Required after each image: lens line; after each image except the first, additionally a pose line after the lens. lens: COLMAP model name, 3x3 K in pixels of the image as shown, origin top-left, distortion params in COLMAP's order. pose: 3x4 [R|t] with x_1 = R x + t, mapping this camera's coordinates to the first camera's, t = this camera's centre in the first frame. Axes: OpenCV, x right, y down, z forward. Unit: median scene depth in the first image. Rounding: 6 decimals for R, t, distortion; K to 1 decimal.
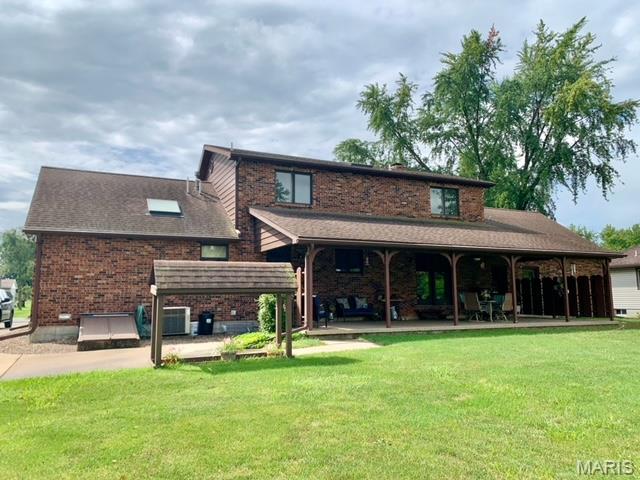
lens RADIAL K [[489.2, 0, 317.3], [0, 489.2, 238.8], [0, 0, 1]] dist [0.056347, -0.062457]
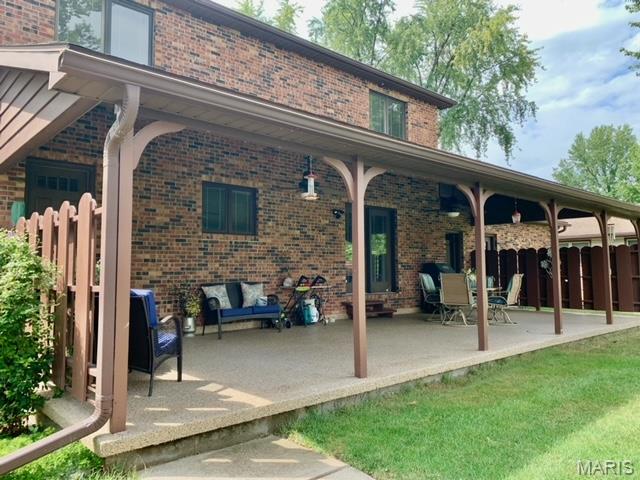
lens RADIAL K [[489.2, 0, 319.8], [0, 489.2, 235.8], [0, 0, 1]] dist [0.056347, -0.062457]
pose [[0.954940, 0.023018, 0.295905, 0.006091], [-0.036478, 0.998532, 0.040047, 0.048082], [-0.294549, -0.049037, 0.954377, 0.490886]]
